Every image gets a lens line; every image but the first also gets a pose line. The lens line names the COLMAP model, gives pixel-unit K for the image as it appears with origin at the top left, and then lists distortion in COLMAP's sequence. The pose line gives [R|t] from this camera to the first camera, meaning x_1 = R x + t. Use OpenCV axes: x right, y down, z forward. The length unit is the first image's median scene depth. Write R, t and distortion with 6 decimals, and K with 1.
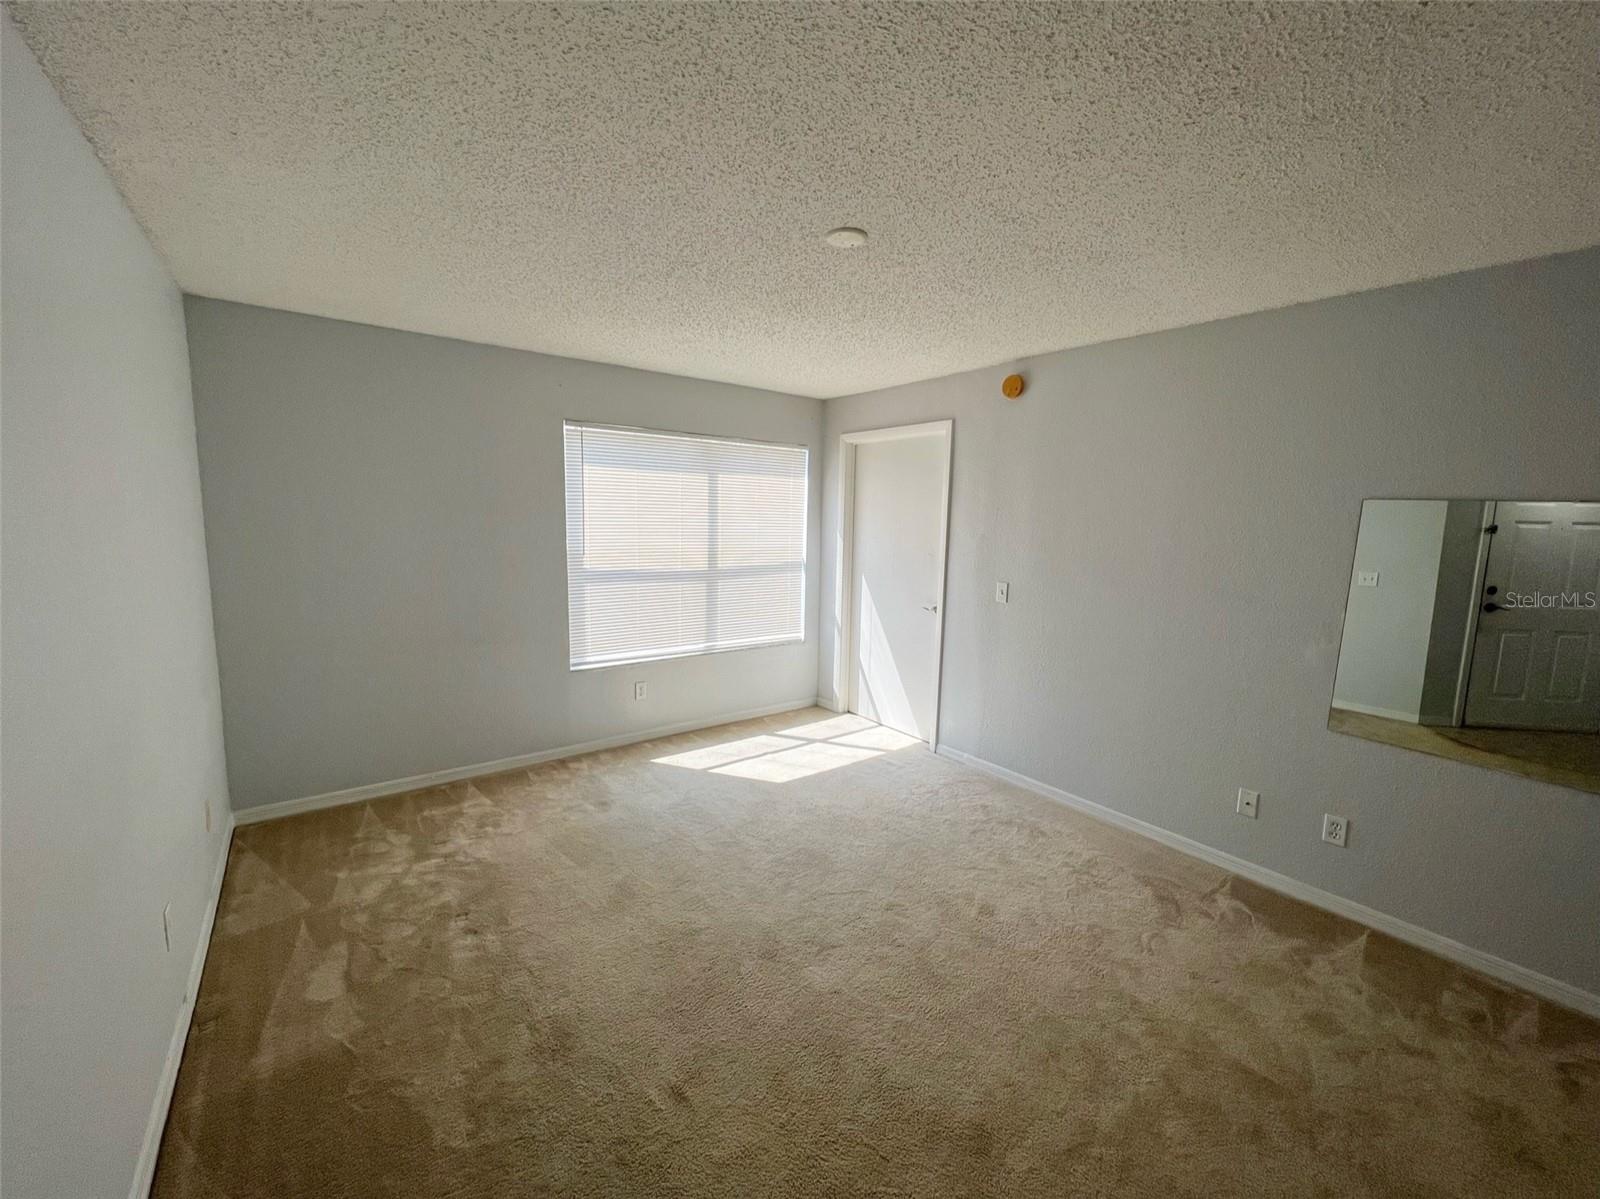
lens RADIAL K [[641.4, 0, 801.3], [0, 641.4, 595.0], [0, 0, 1]] dist [-0.000045, 0.000580]
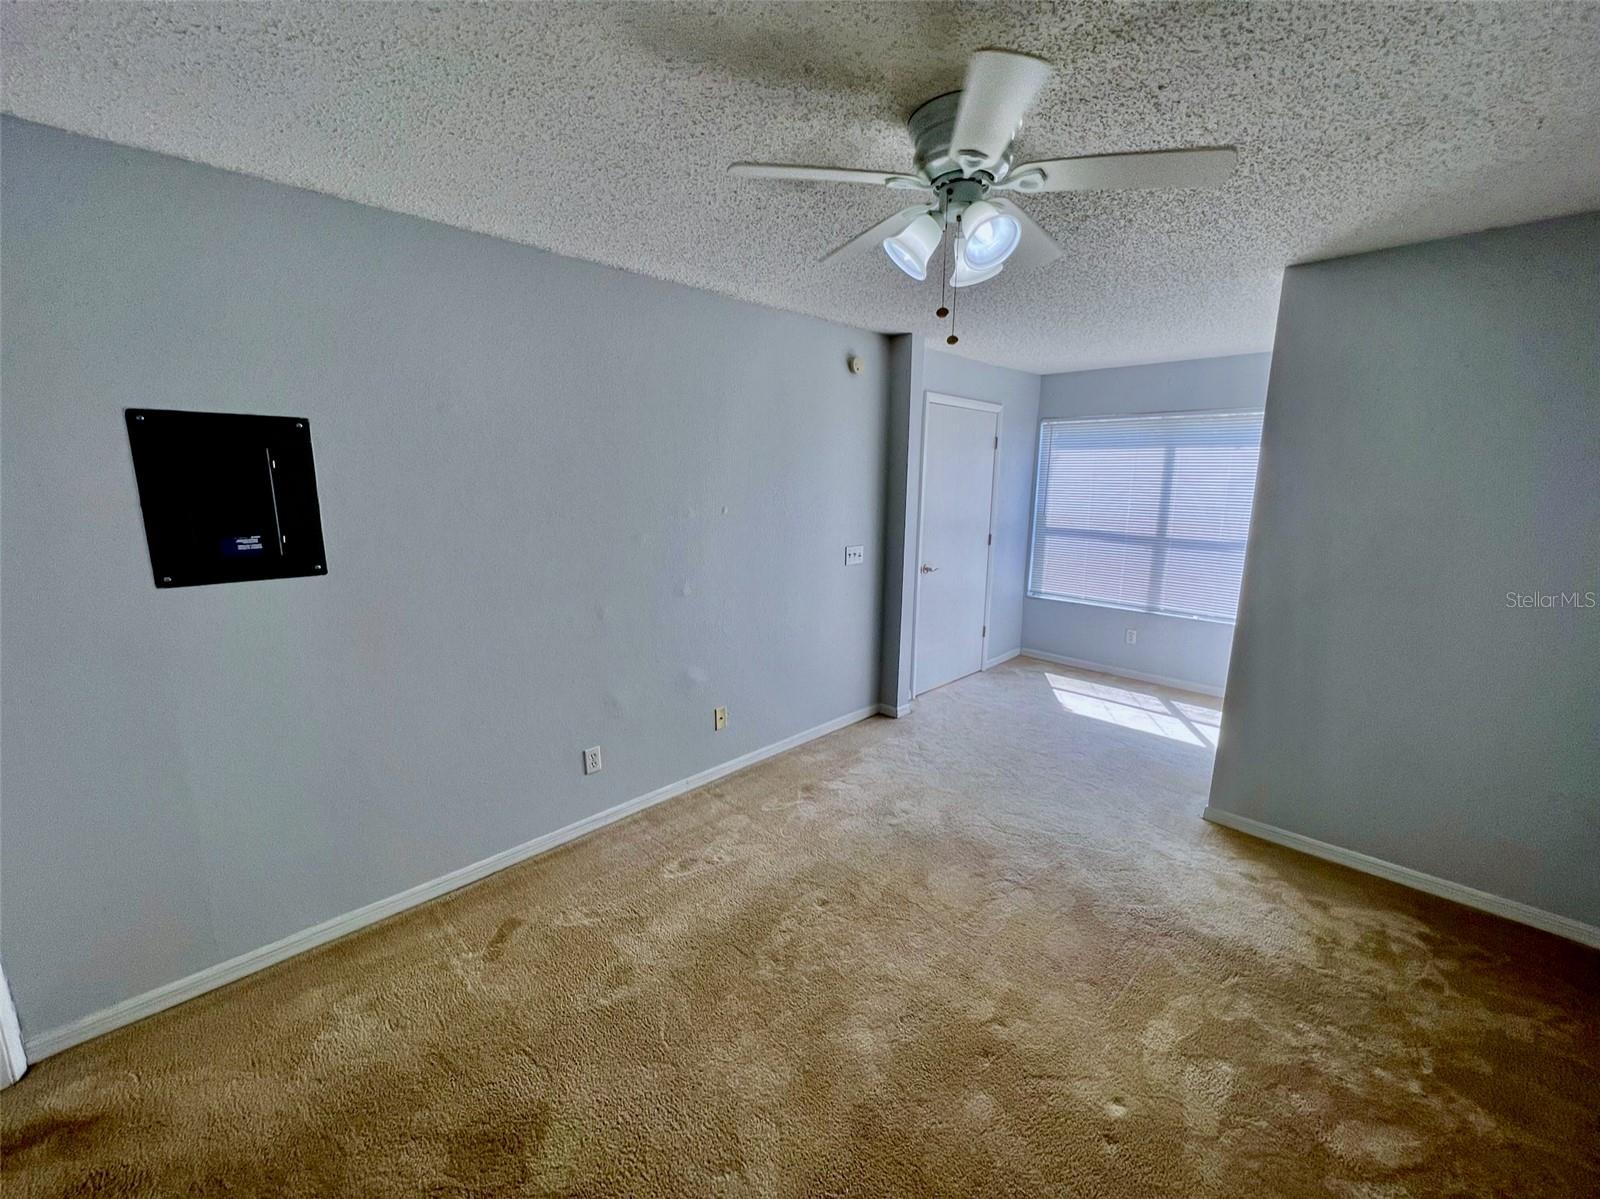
lens RADIAL K [[641.4, 0, 801.3], [0, 641.4, 595.0], [0, 0, 1]] dist [-0.000045, 0.000580]
pose [[0.166685, 0.176315, -0.970118, 0.841601], [-0.114602, 0.980678, 0.158544, -0.046935], [0.979328, 0.084750, 0.183670, 0.223842]]
